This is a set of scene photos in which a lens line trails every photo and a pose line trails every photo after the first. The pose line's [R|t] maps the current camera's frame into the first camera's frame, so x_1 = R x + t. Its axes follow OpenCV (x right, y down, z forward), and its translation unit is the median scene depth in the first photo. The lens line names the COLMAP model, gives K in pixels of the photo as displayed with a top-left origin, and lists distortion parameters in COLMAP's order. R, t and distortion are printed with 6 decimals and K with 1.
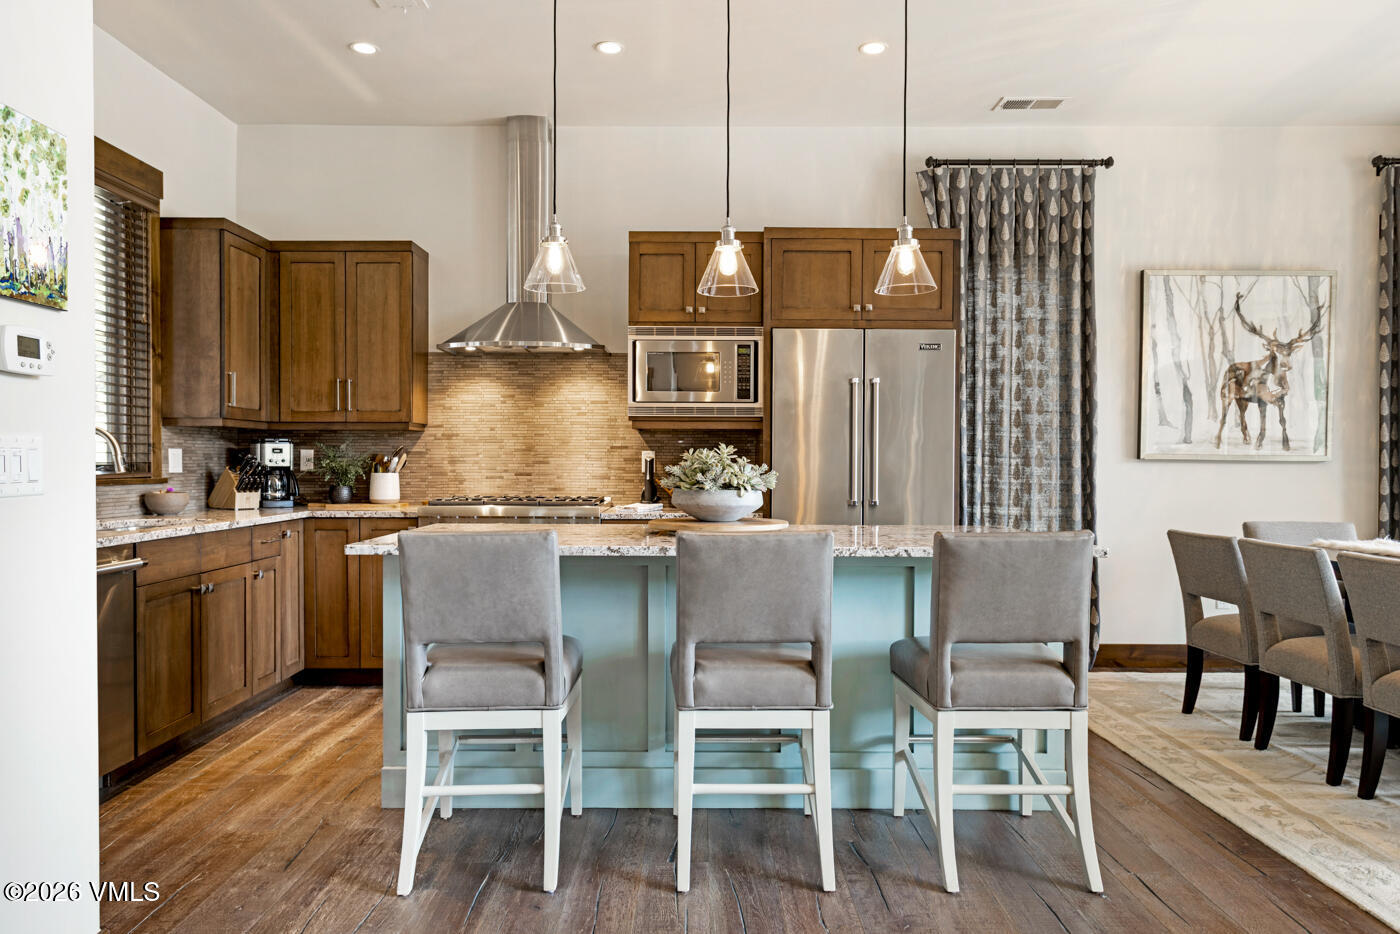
lens RADIAL K [[989.9, 0, 695.8], [0, 989.9, 469.9], [0, 0, 1]] dist [-0.006148, 0.017502]
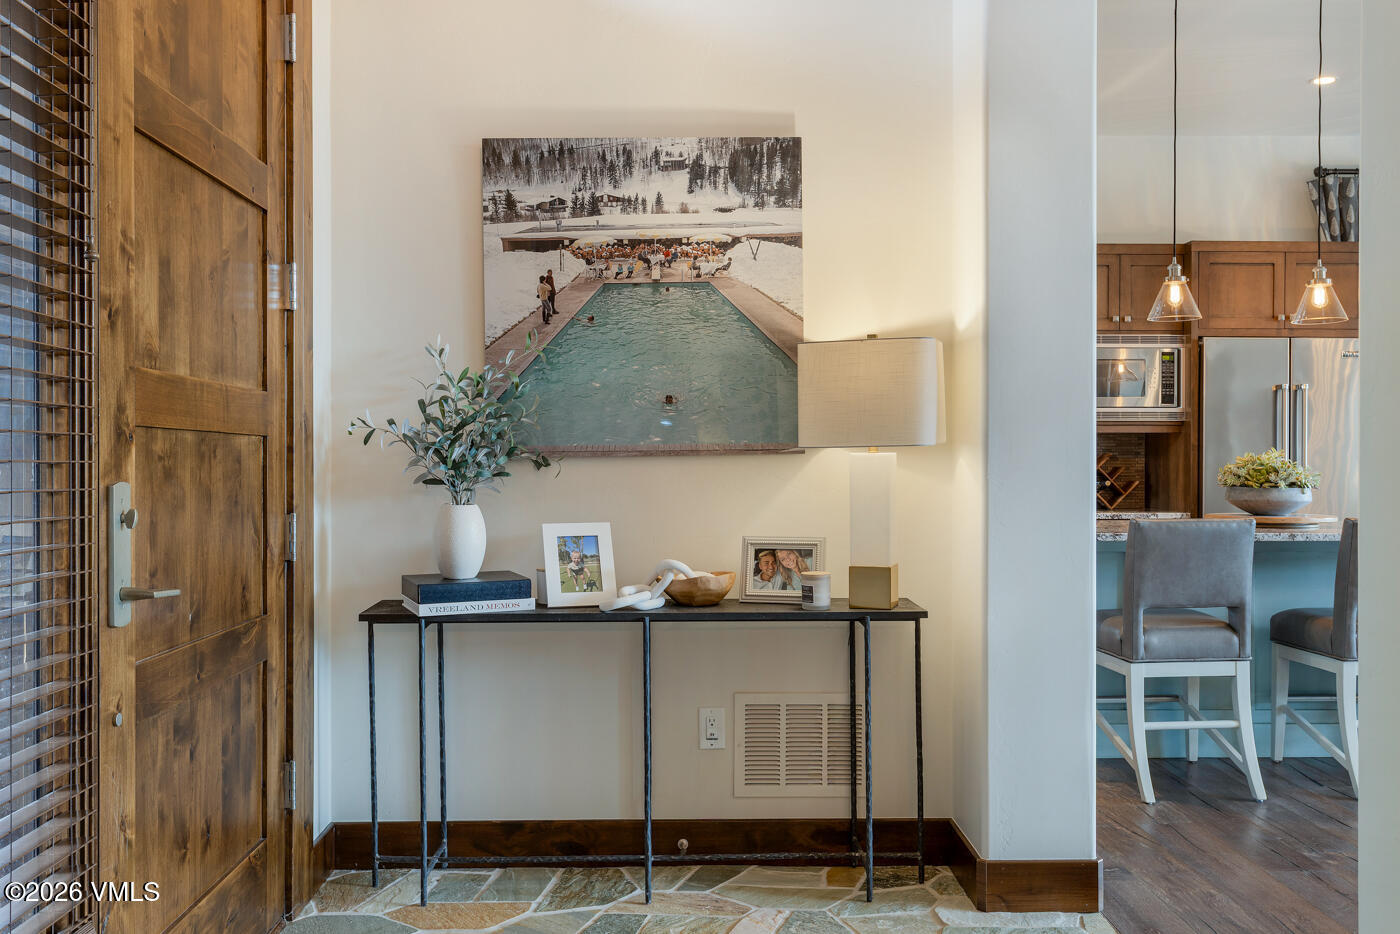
lens RADIAL K [[1266.5, 0, 704.8], [0, 1266.5, 463.1], [0, 0, 1]] dist [0.011401, 0.003876]
pose [[0.999669, -0.004049, 0.025392, -0.472080], [0.004301, 0.999942, -0.009894, 0.002091], [-0.025350, 0.010000, 0.999629, -0.324826]]
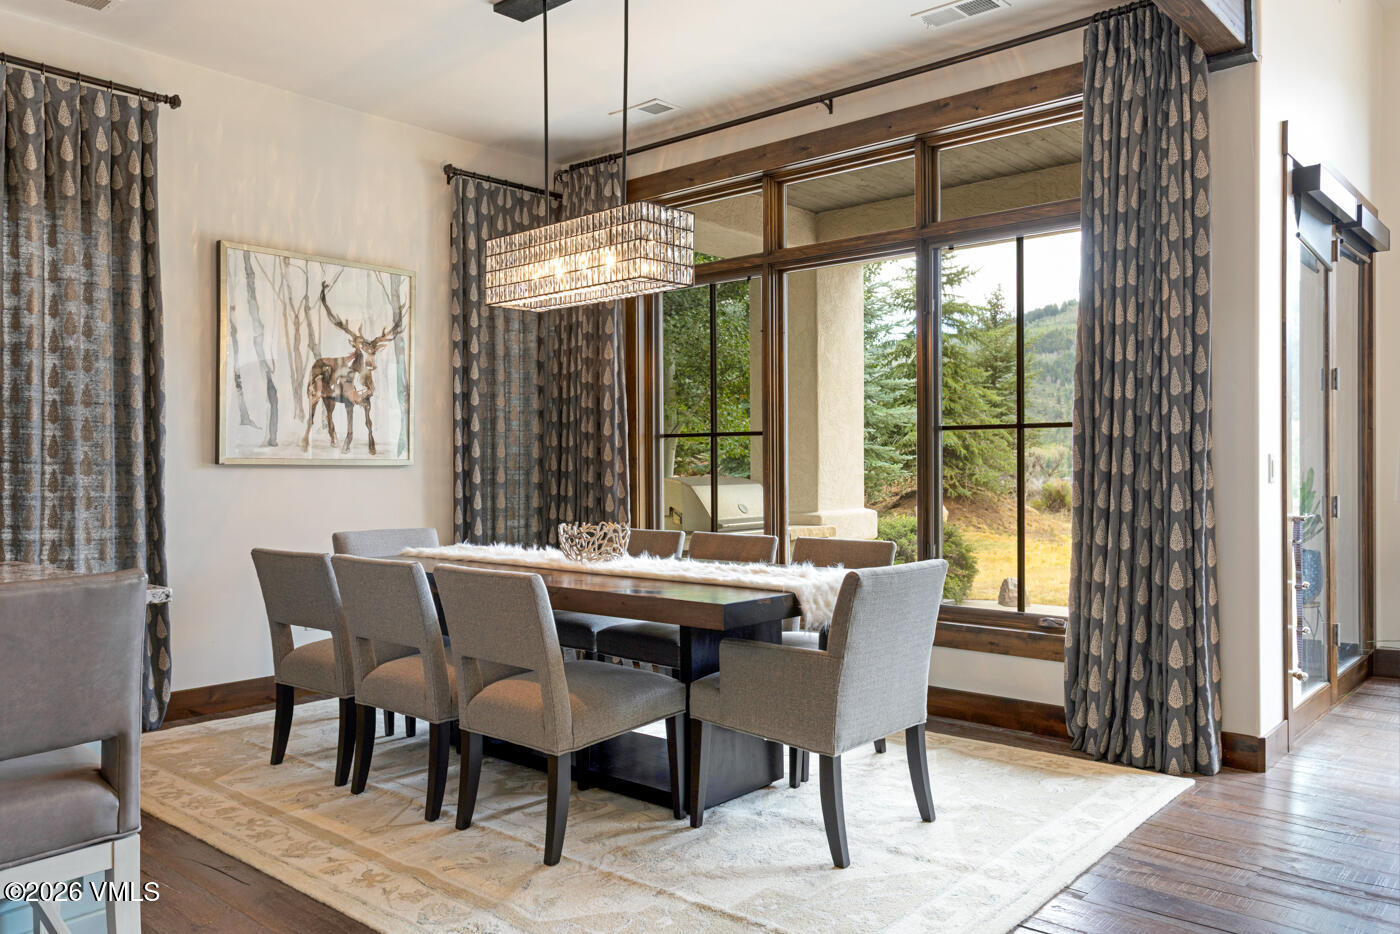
lens RADIAL K [[1034.2, 0, 686.4], [0, 1034.2, 465.6], [0, 0, 1]] dist [-0.013048, 0.035752]
pose [[0.663989, -0.006552, 0.747714, 0.062015], [0.013537, 0.999903, -0.003260, -0.001492], [-0.747620, 0.012287, 0.664013, 0.130839]]
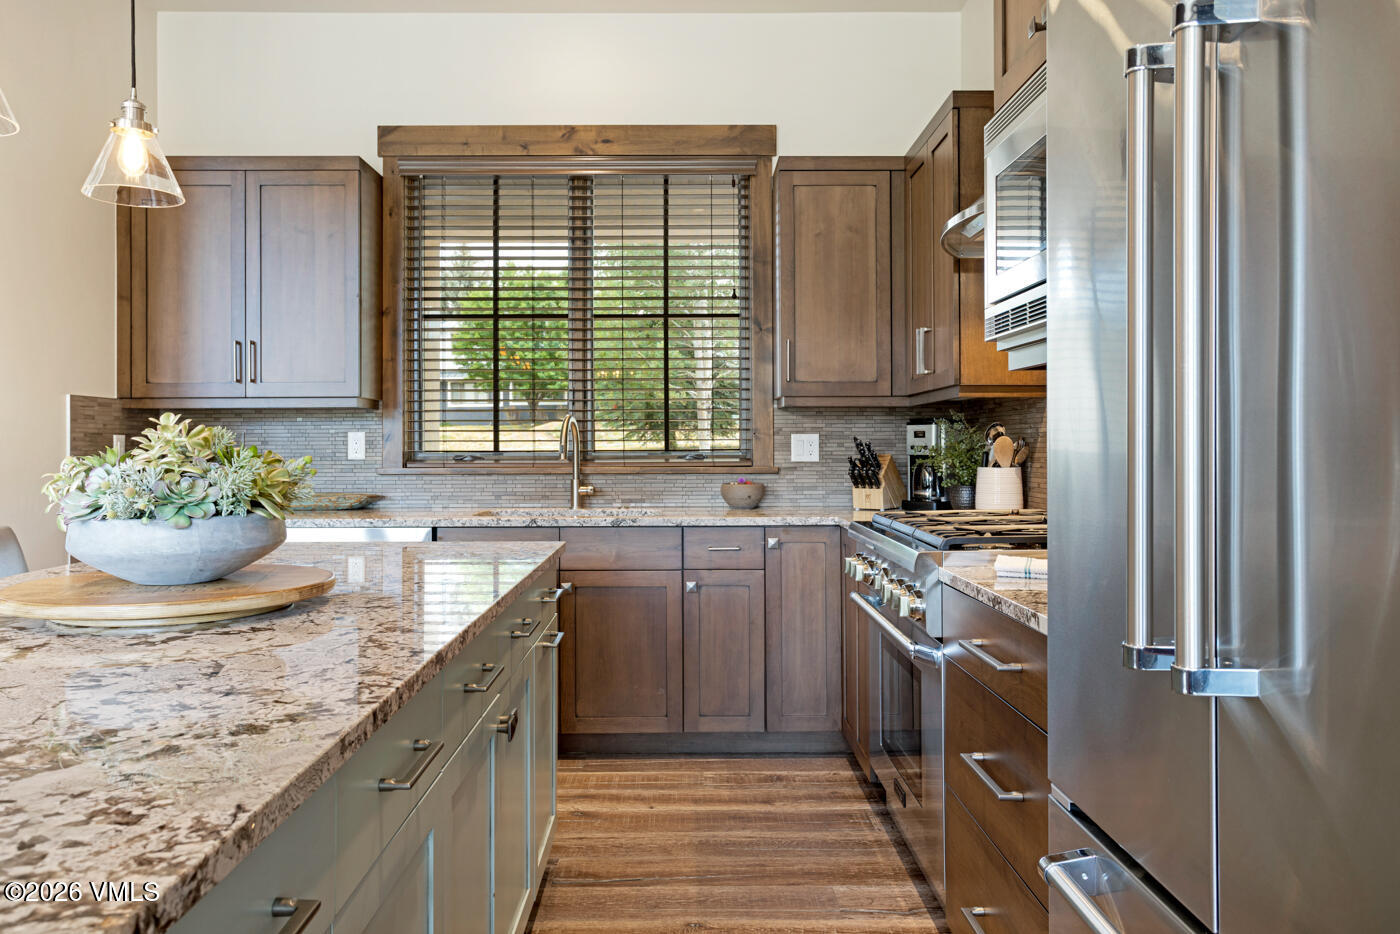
lens RADIAL K [[1035.1, 0, 695.5], [0, 1035.1, 424.2], [0, 0, 1]] dist [-0.024060, 0.015120]
pose [[0.015426, -0.018815, -0.999704, 0.370946], [-0.006323, 0.999801, -0.018914, -0.011795], [0.999861, 0.006613, 0.015304, 0.872340]]
